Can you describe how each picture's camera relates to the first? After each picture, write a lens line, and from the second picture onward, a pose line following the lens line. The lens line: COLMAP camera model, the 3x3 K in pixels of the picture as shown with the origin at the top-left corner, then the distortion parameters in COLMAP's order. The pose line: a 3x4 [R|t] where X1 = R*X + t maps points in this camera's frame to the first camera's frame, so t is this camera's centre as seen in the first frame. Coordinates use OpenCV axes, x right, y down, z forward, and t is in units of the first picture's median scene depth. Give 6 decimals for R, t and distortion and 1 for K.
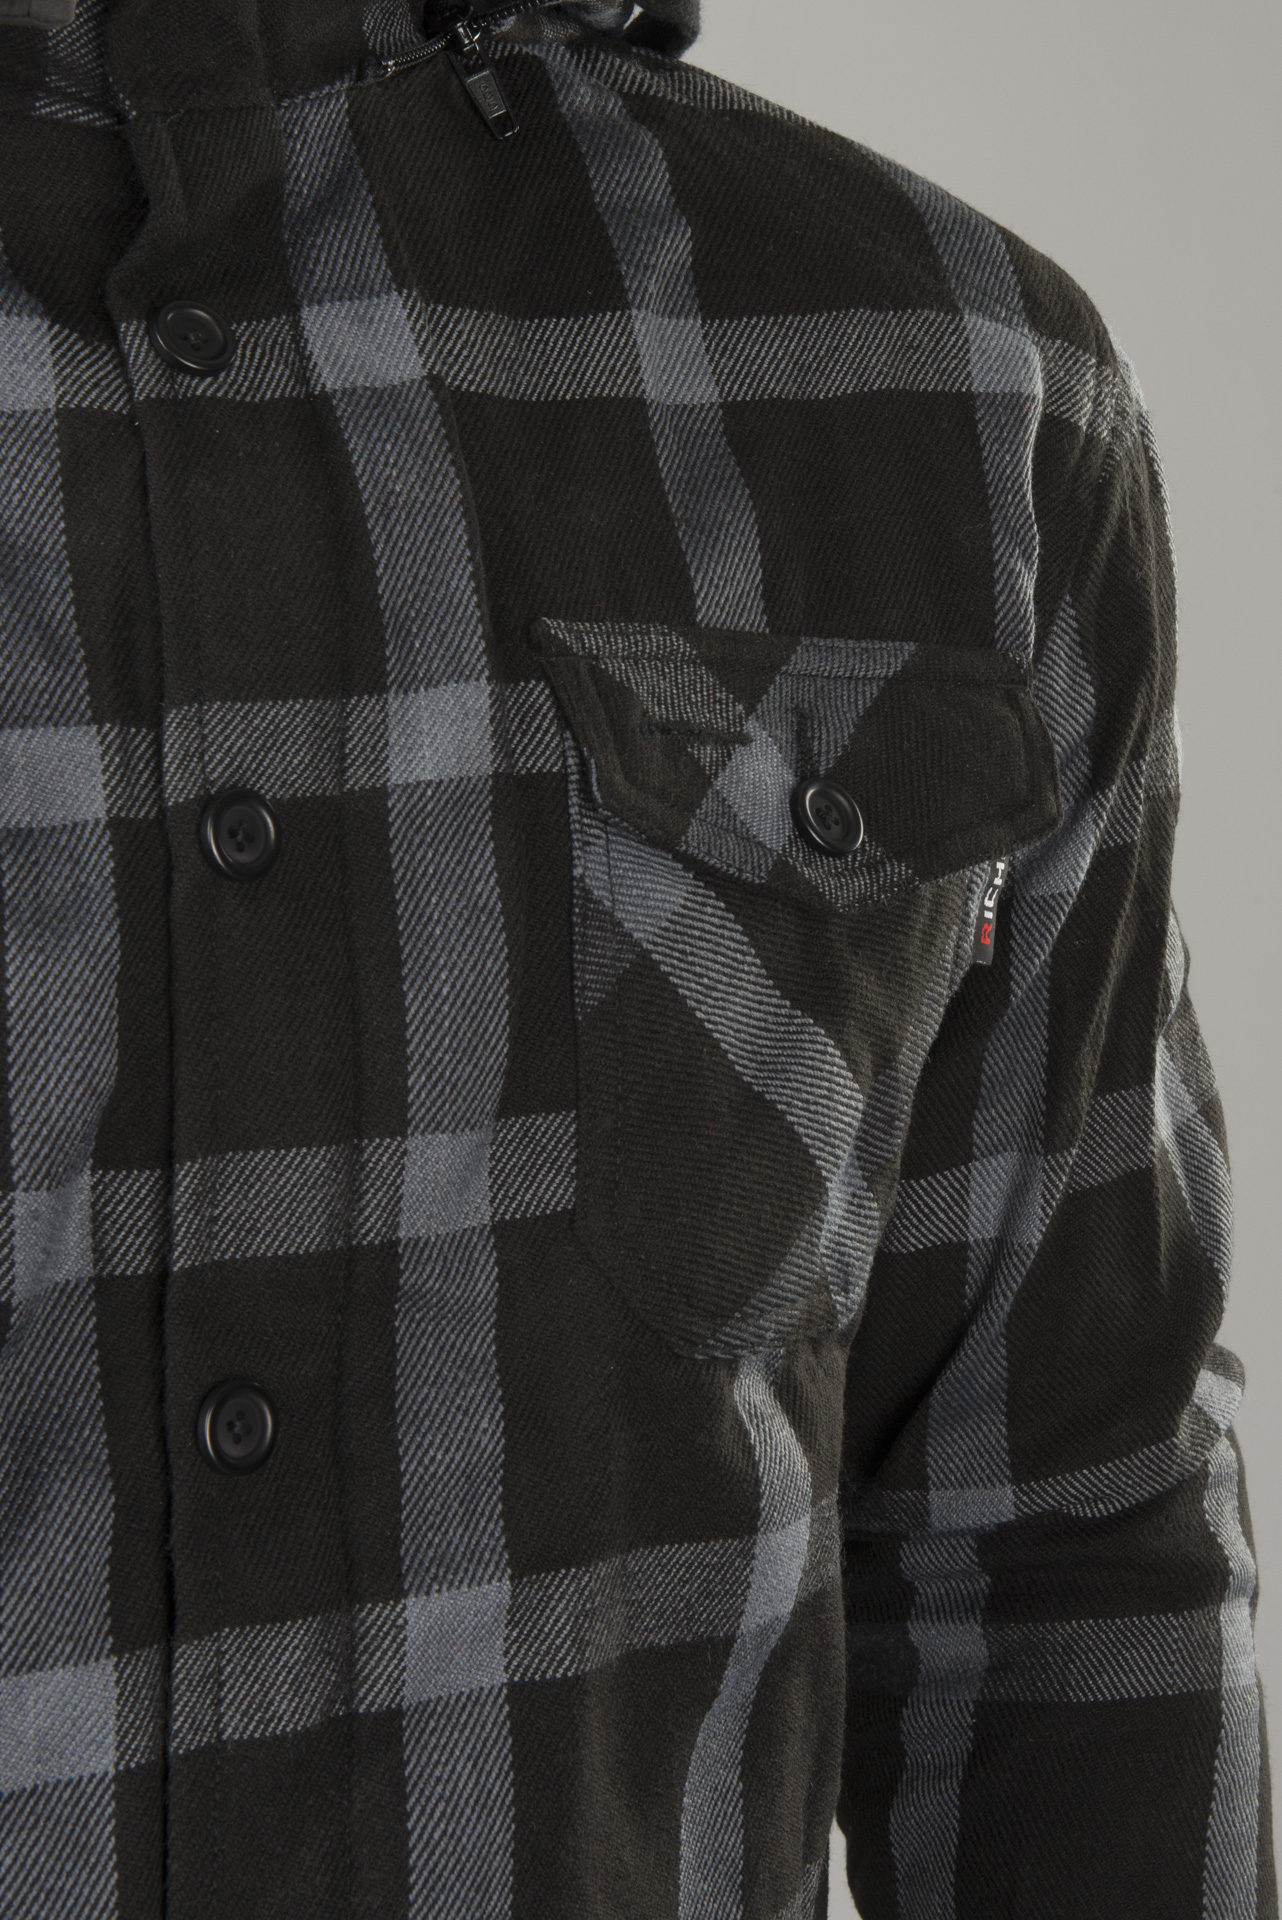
lens RADIAL K [[3183.8, 0, 641.0], [0, 3183.8, 960.0], [0, 0, 1]] dist [0.048581, 0.043331]
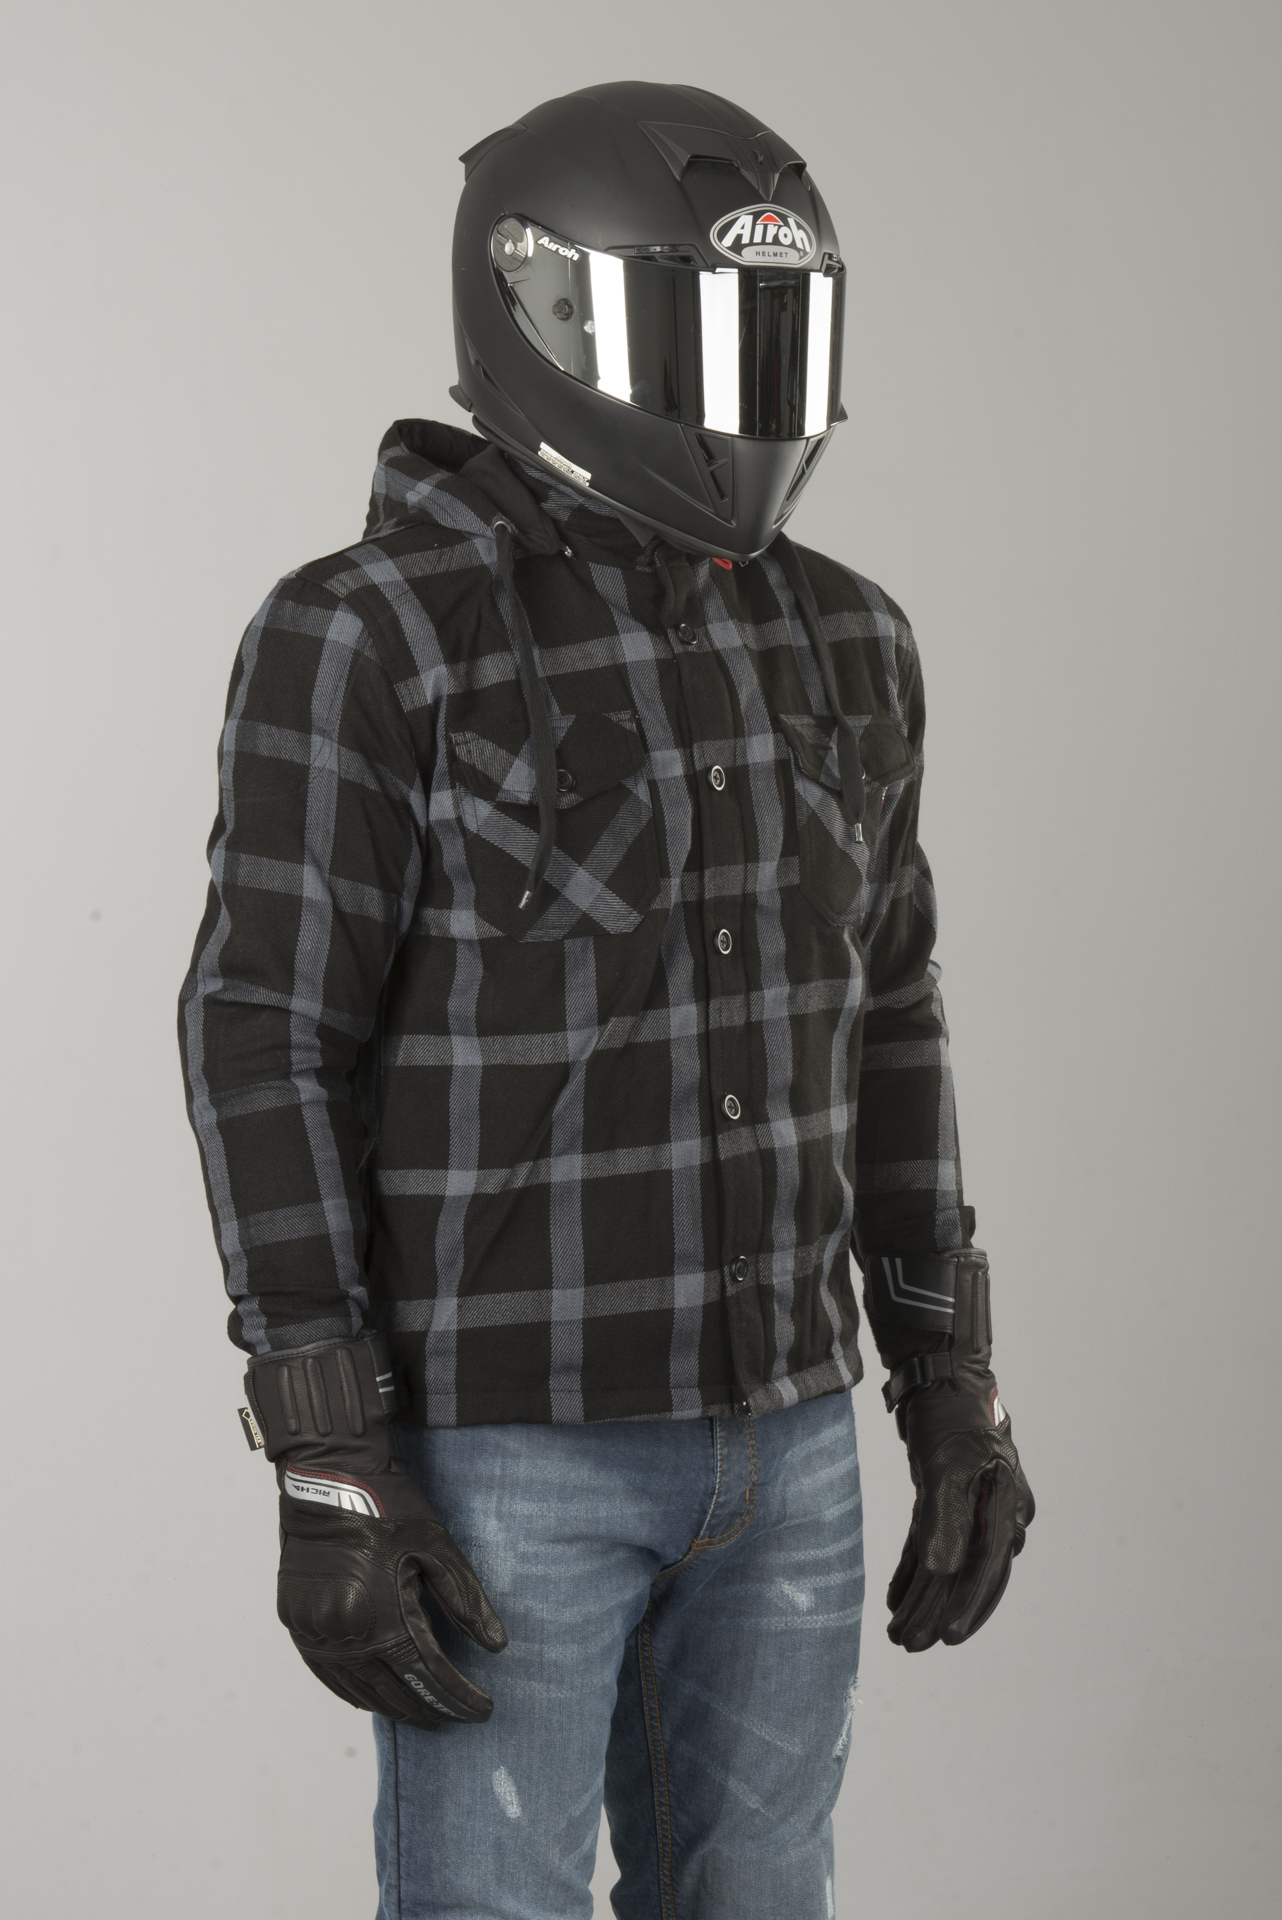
lens RADIAL K [[3020.4, 0, 641.0], [0, 3020.4, 960.0], [0, 0, 1]] dist [0.000885, 0.022166]
pose [[0.979914, -0.024727, 0.197882, -0.845558], [0.020017, 0.999467, 0.025770, 0.071993], [-0.198414, -0.021291, 0.979887, -2.214200]]
